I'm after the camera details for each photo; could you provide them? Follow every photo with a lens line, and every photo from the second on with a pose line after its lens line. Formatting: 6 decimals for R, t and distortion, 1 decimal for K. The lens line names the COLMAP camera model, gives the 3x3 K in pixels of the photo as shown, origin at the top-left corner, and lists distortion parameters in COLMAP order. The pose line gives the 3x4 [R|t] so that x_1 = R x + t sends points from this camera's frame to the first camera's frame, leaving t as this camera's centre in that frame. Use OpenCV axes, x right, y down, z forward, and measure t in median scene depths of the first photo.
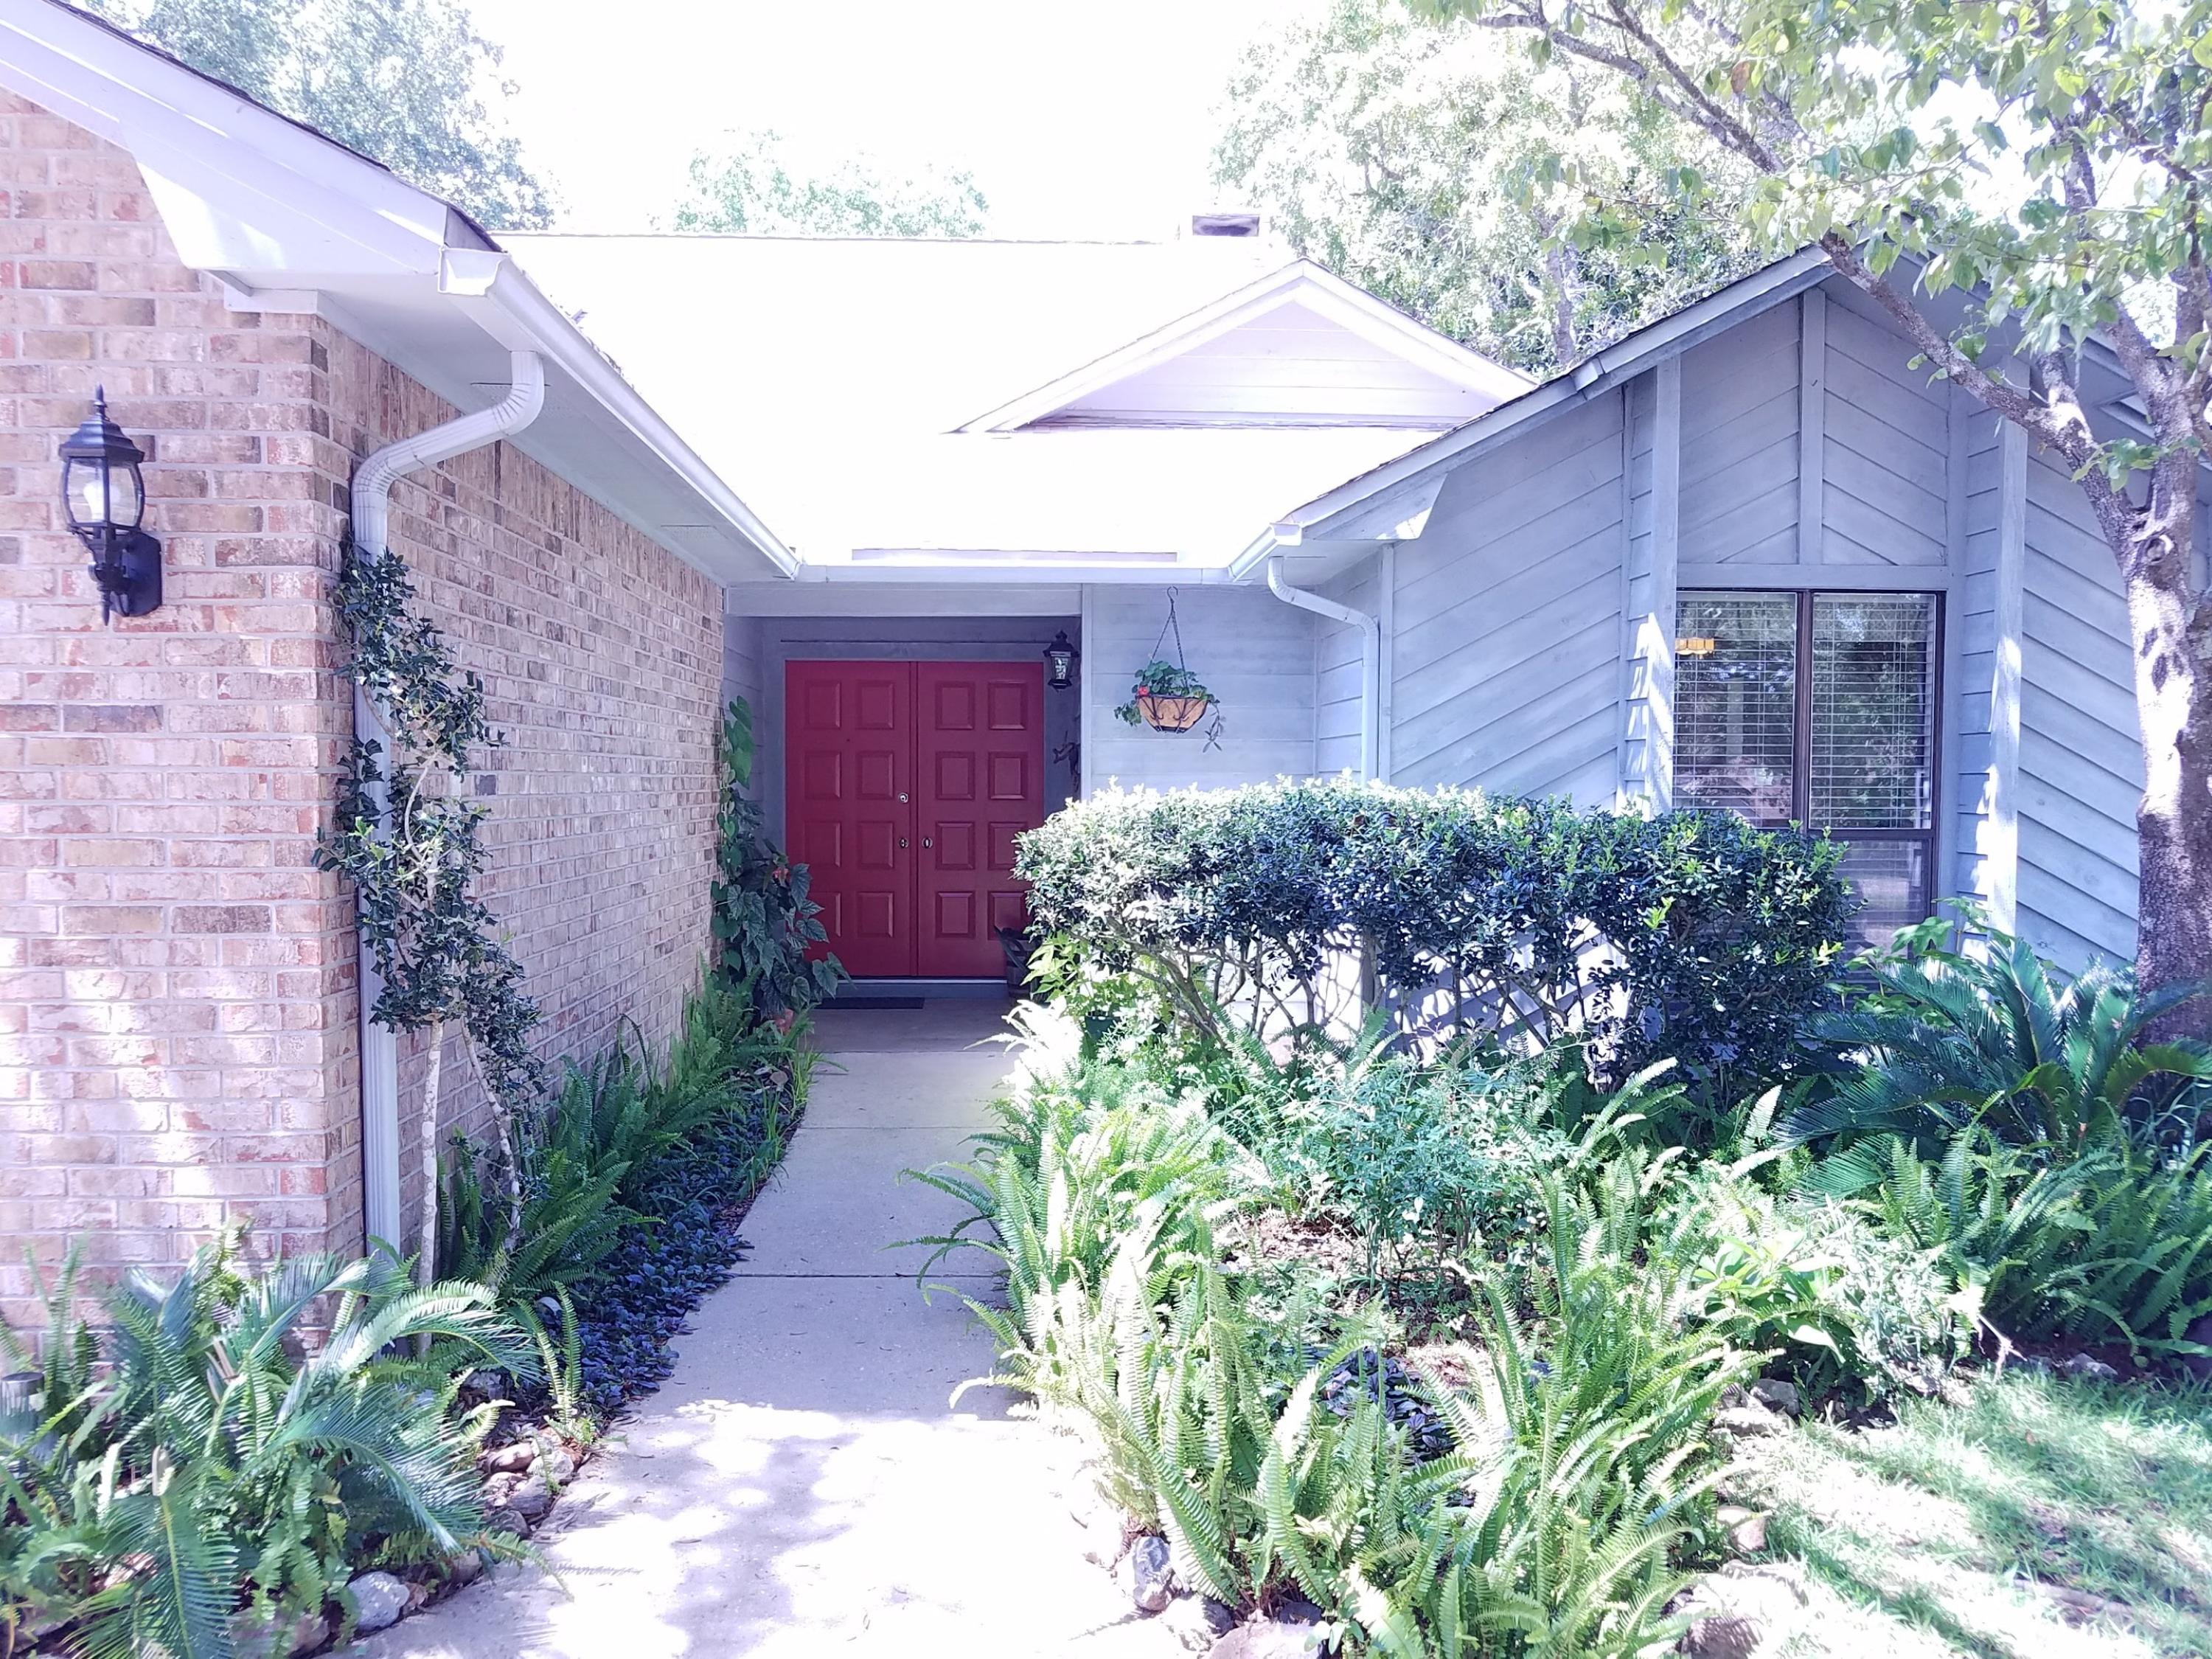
lens RADIAL K [[1728.1, 0, 1101.3], [0, 1728.1, 848.1], [0, 0, 1]] dist [-0.012358, 0.017739]
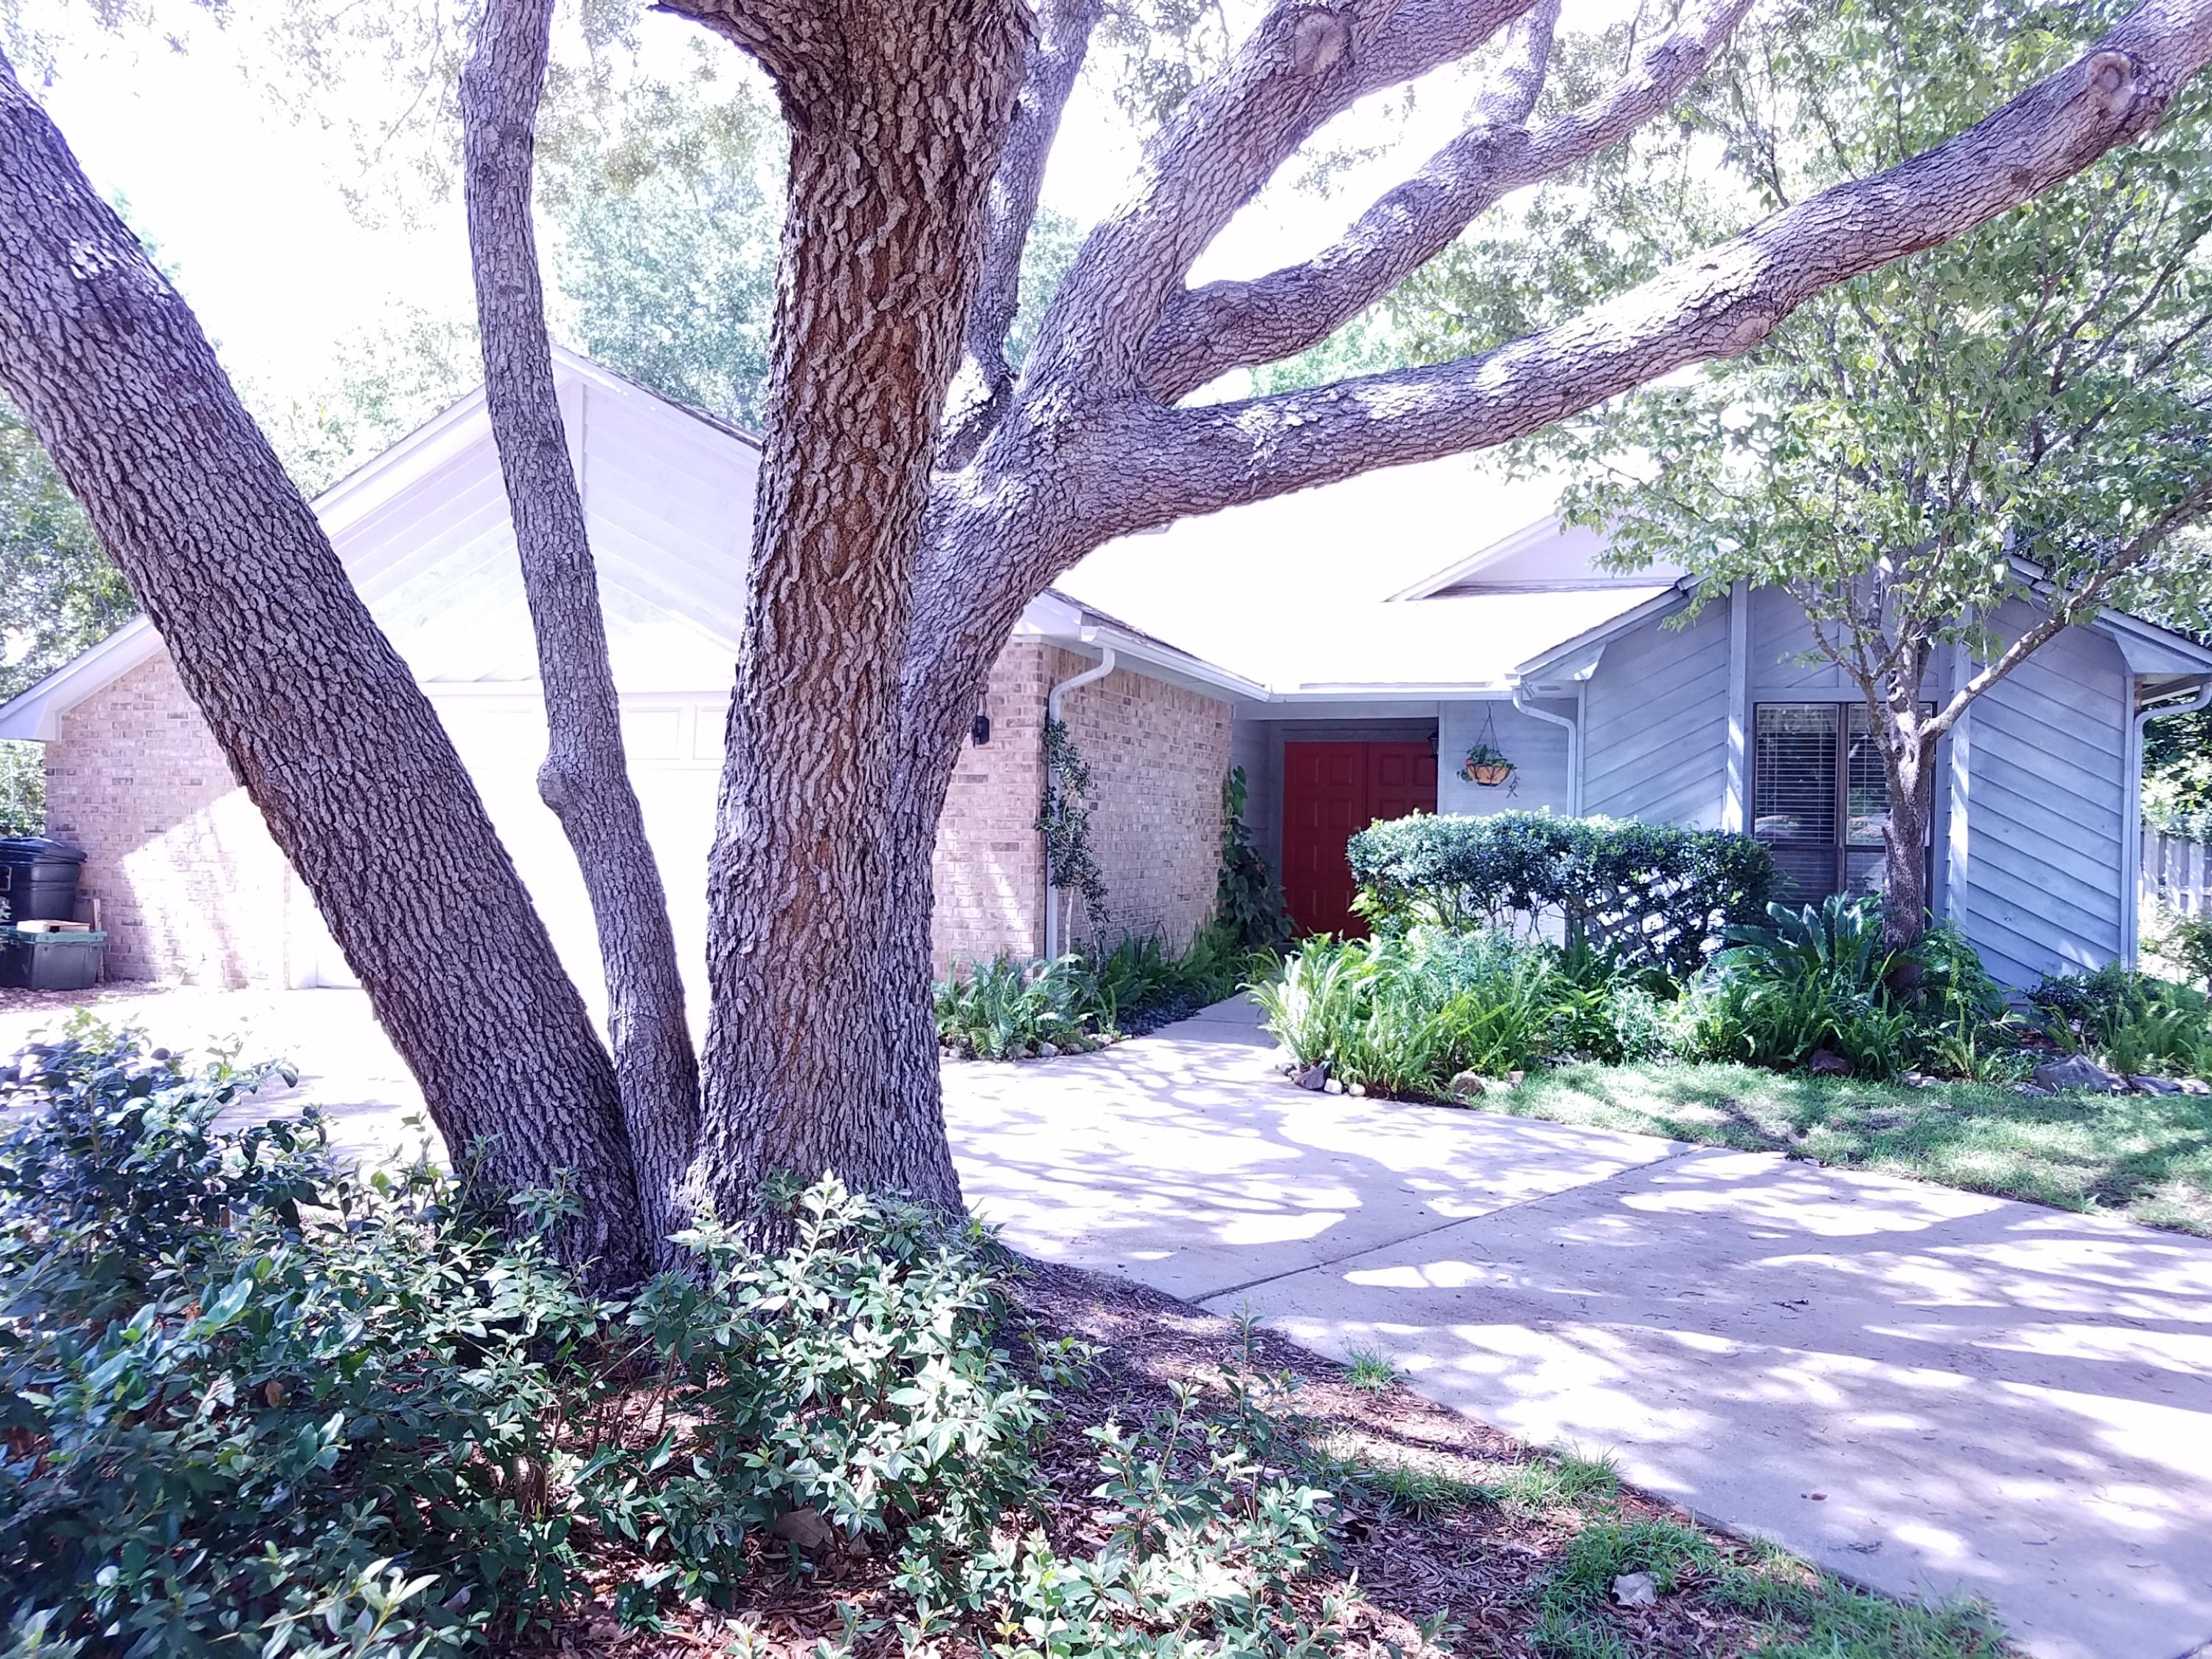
lens RADIAL K [[1728.1, 0, 1067.6], [0, 1728.1, 835.6], [0, 0, 1]] dist [-0.012358, 0.017739]
pose [[0.929524, 0.012403, -0.368553, 0.319071], [-0.027867, 0.998939, -0.036666, 0.060226], [0.367707, 0.044353, 0.928883, -0.801976]]
